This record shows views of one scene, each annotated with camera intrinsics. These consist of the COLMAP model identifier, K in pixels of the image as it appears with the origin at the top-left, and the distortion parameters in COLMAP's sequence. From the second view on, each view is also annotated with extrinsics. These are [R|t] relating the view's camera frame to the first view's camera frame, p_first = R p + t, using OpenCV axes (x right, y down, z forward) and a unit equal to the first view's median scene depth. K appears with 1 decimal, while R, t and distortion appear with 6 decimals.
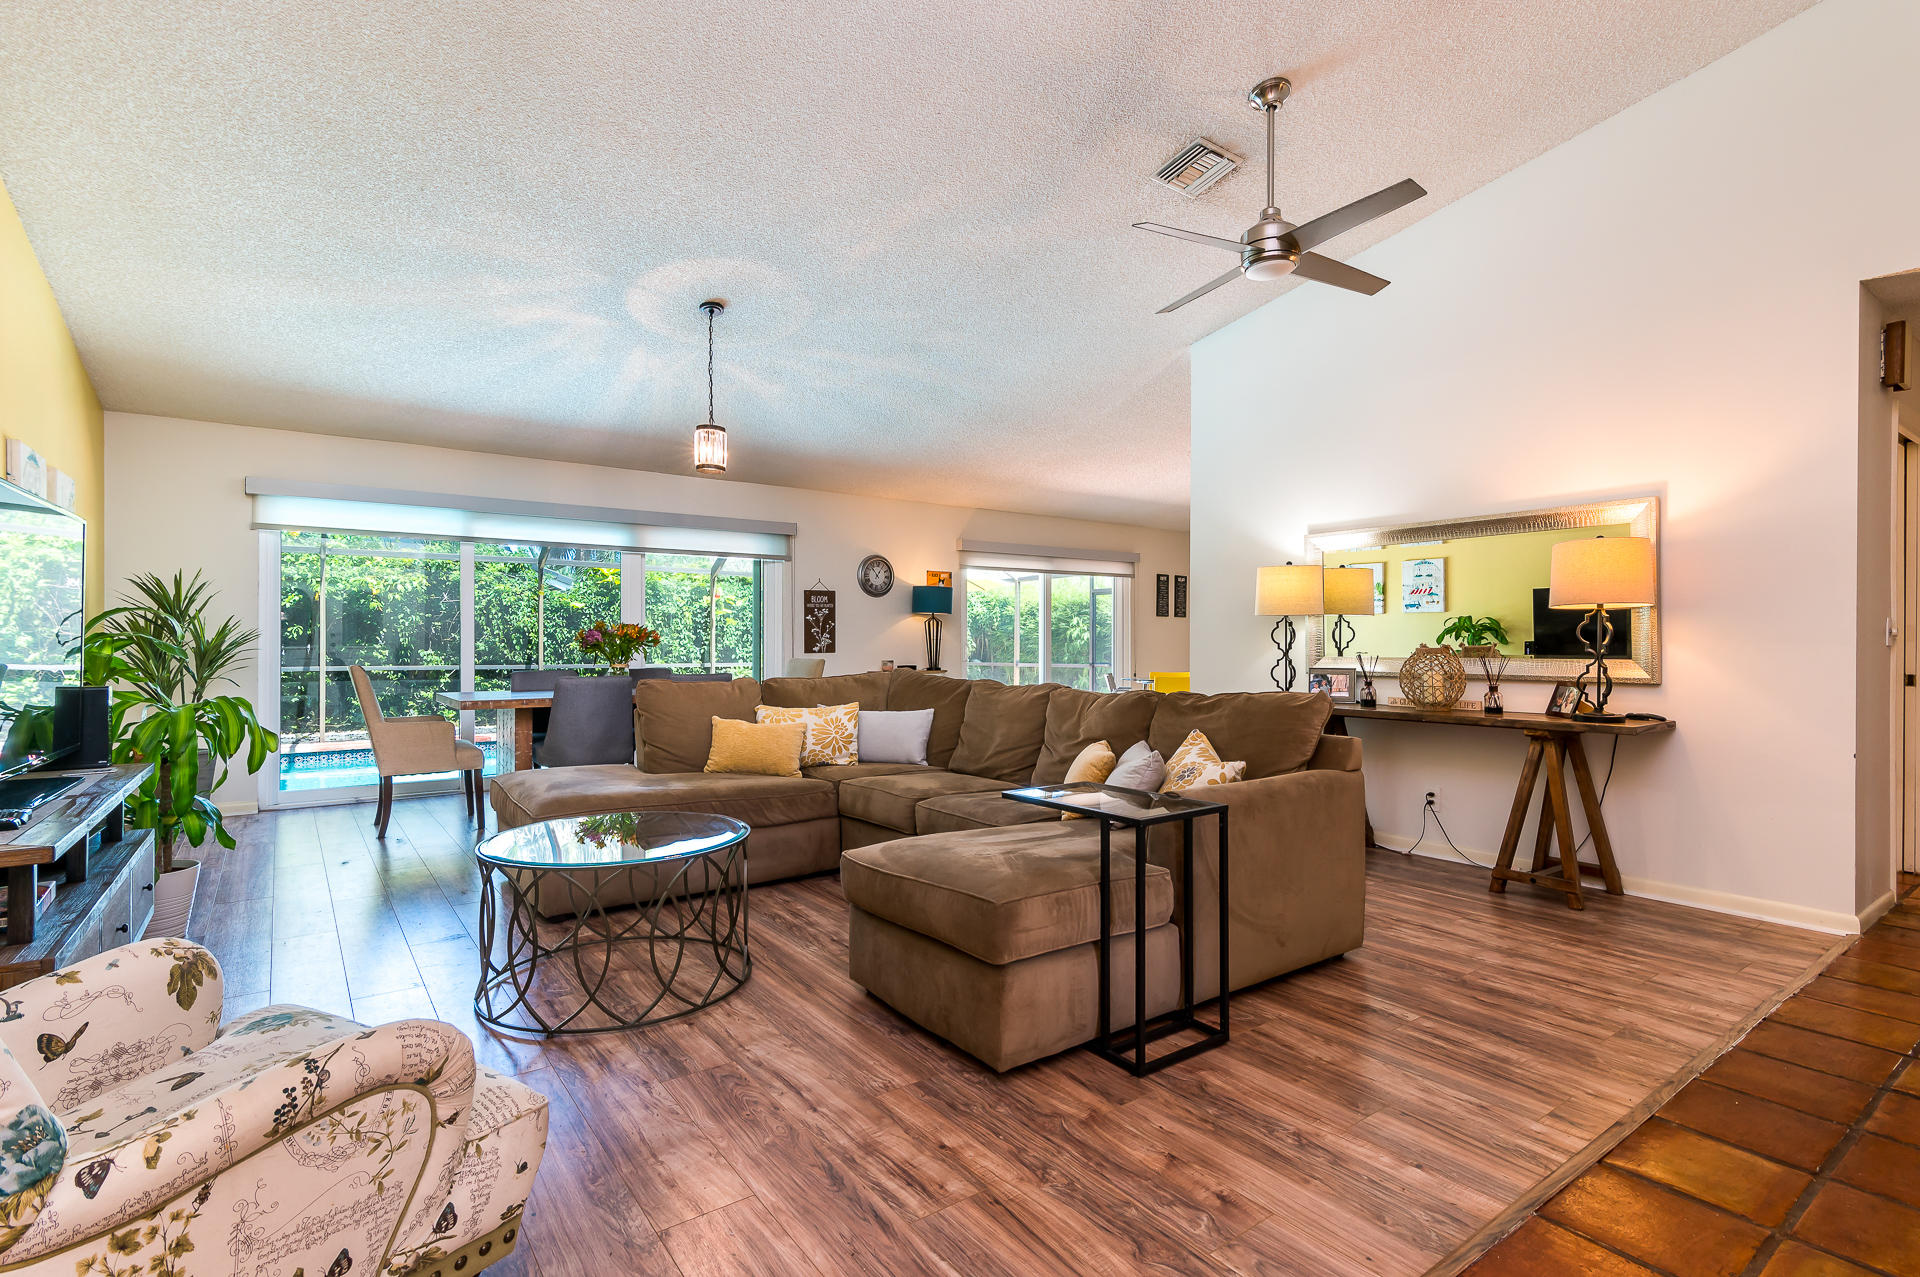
lens RADIAL K [[910.8, 0, 960.0], [0, 910.8, 638.5], [0, 0, 1]] dist [0.014062, -0.000049]
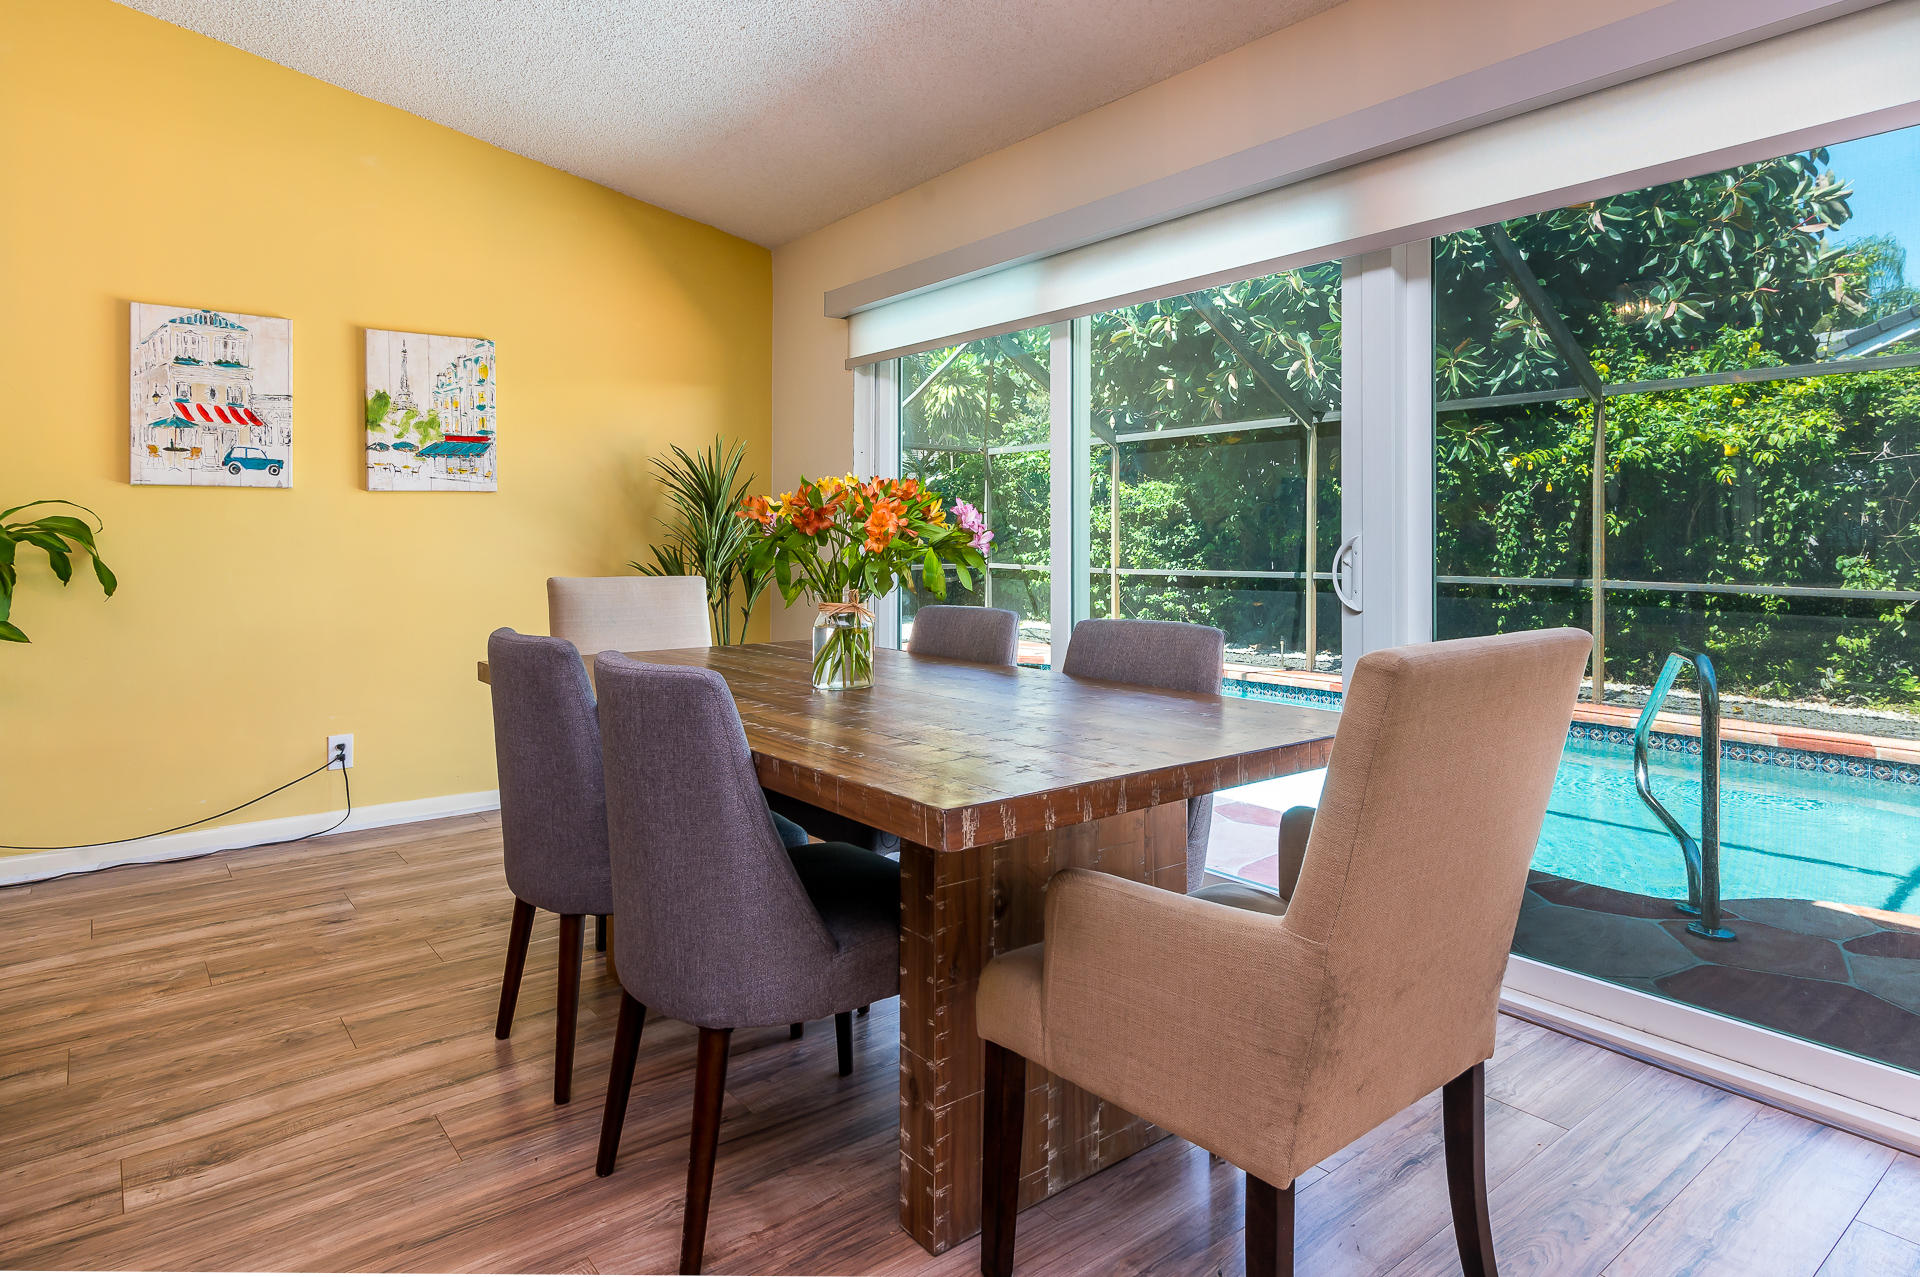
lens RADIAL K [[1090.0, 0, 955.1], [0, 1090.0, 531.8], [0, 0, 1]] dist [0.002474, 0.001062]
pose [[0.035937, -0.009389, -0.999310, 0.050997], [0.002543, 0.999953, -0.009303, 0.014652], [0.999351, -0.002207, 0.035959, 2.277216]]
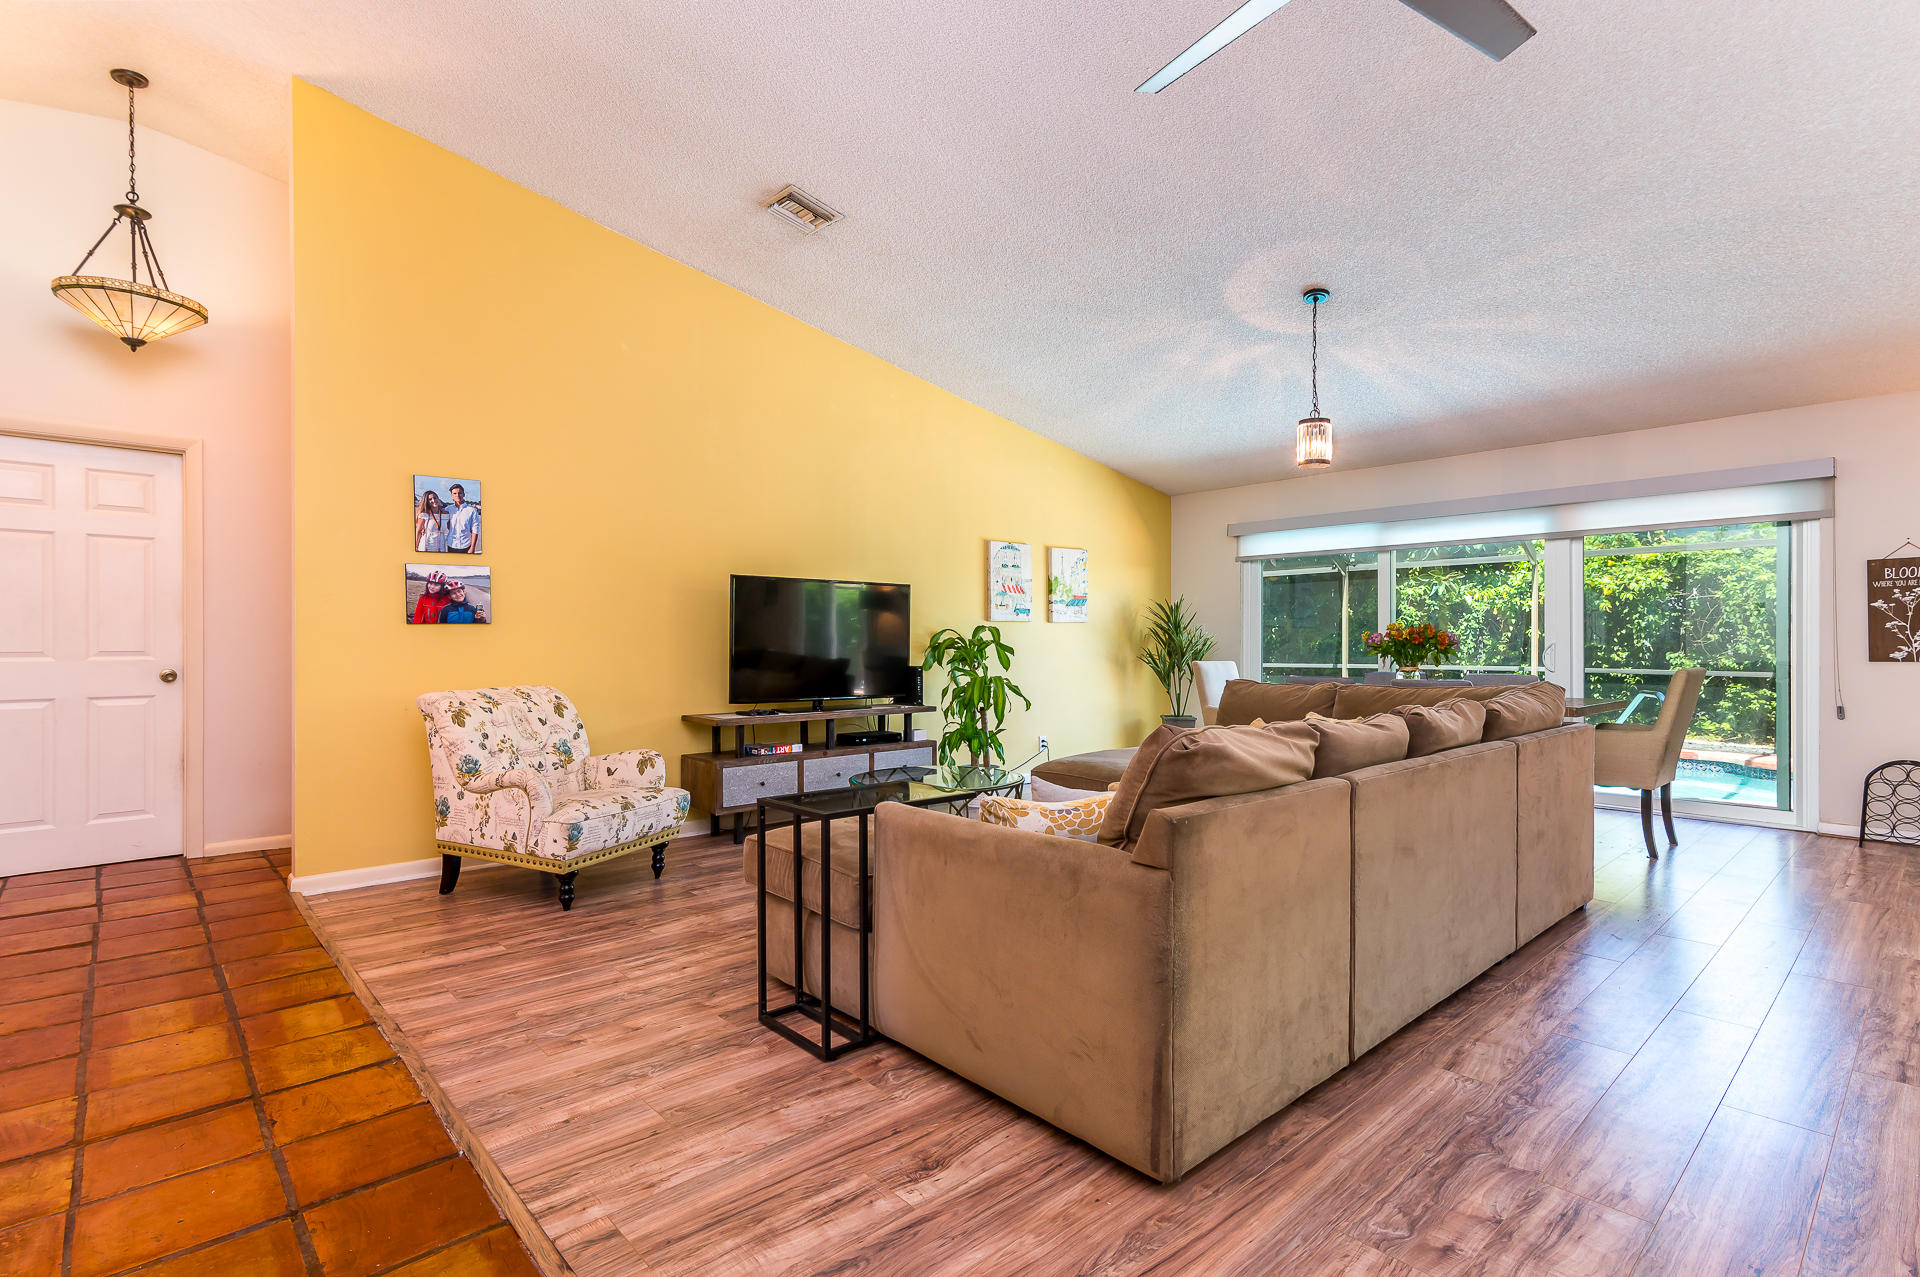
lens RADIAL K [[910.8, 0, 960.0], [0, 910.8, 638.5], [0, 0, 1]] dist [0.014062, -0.000049]
pose [[0.104397, -0.005922, -0.994518, 1.176169], [0.004288, 0.999976, -0.005505, 0.002756], [0.994526, -0.003690, 0.104420, 0.969498]]
